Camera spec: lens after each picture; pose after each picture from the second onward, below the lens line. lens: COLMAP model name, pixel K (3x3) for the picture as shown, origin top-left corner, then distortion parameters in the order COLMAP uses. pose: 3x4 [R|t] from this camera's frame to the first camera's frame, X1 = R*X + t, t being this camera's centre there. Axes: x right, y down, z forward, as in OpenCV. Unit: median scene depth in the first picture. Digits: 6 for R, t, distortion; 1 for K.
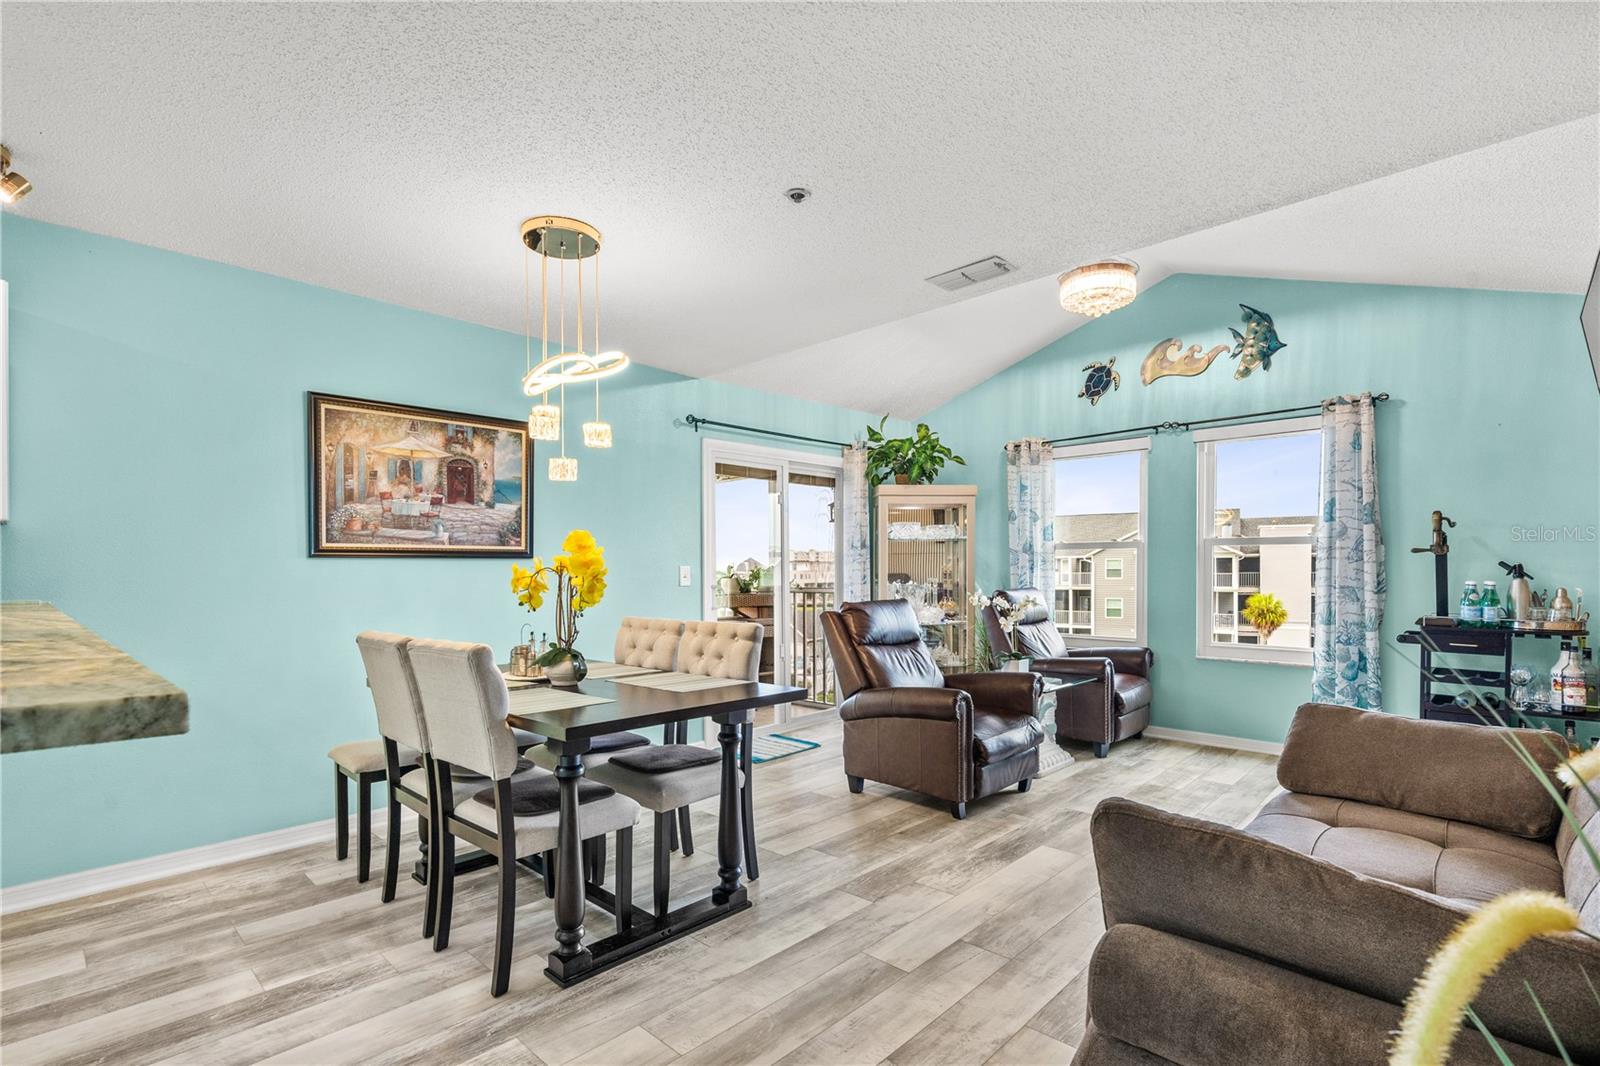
lens RADIAL K [[749.9, 0, 804.3], [0, 749.9, 578.0], [0, 0, 1]] dist [-0.002663, 0.000954]
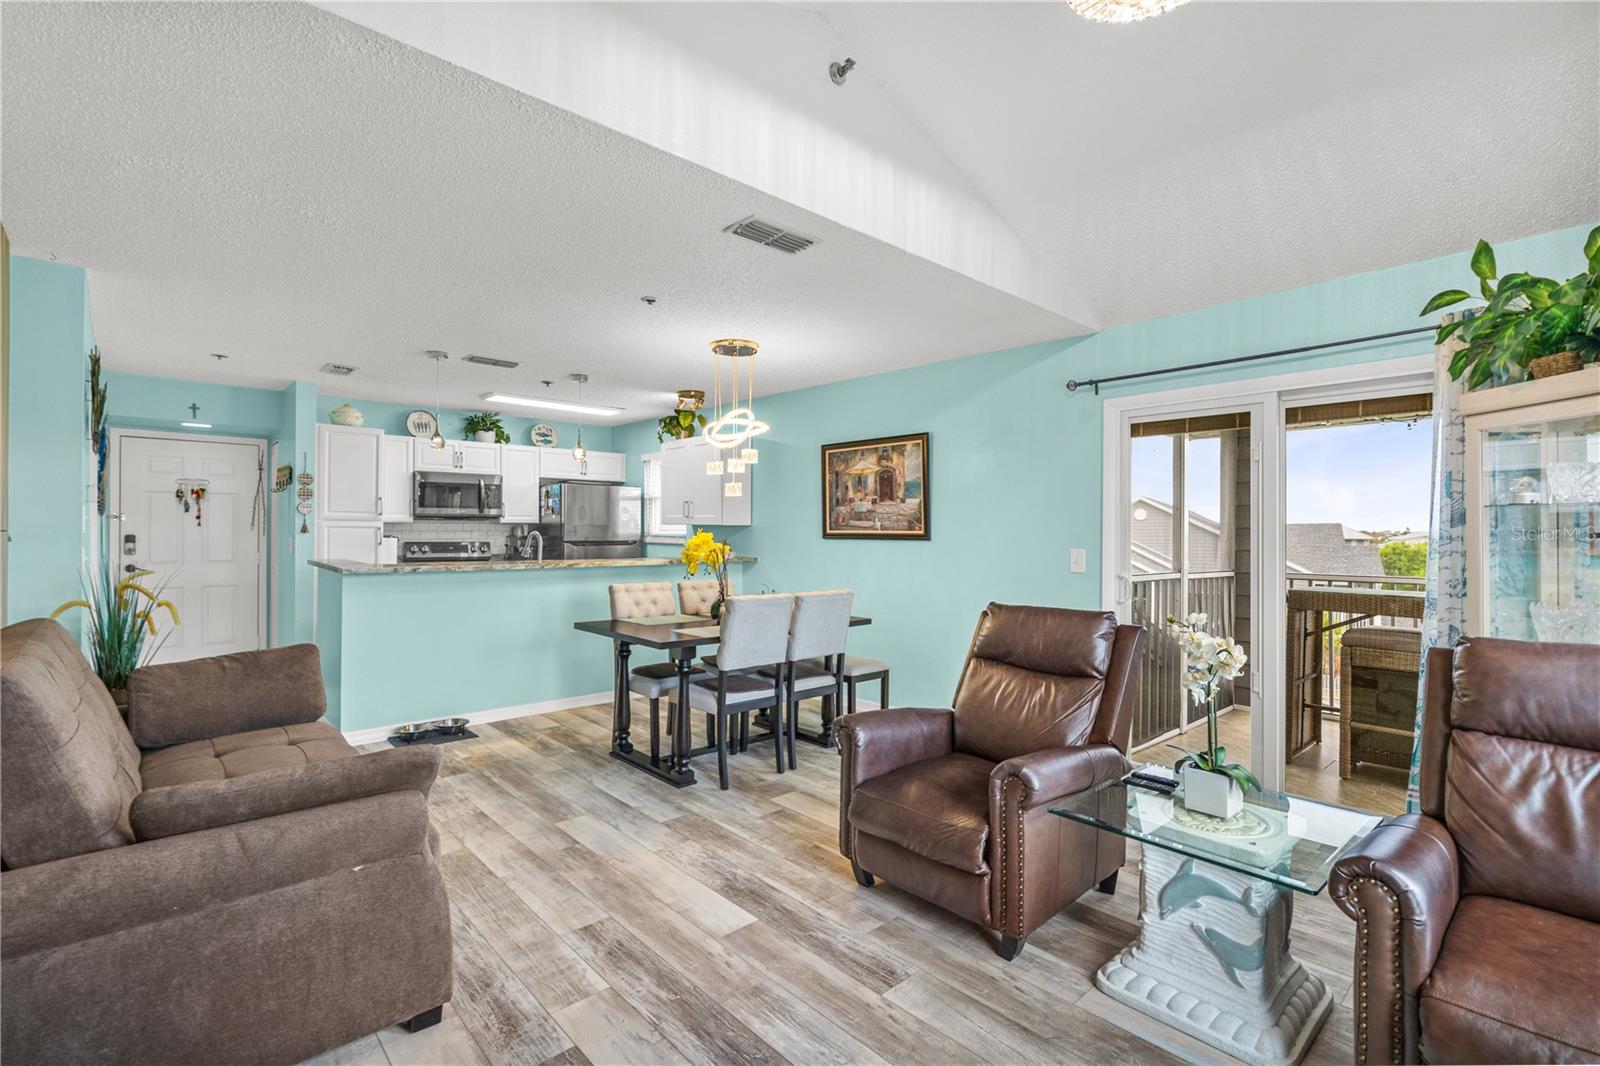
lens RADIAL K [[731.6, 0, 803.2], [0, 731.6, 530.4], [0, 0, 1]] dist [-0.002865, 0.004065]
pose [[-0.071527, 0.005803, -0.997422, 0.933127], [-0.014166, 0.999876, 0.006833, -0.051572], [0.997338, 0.014619, -0.071436, 0.945026]]
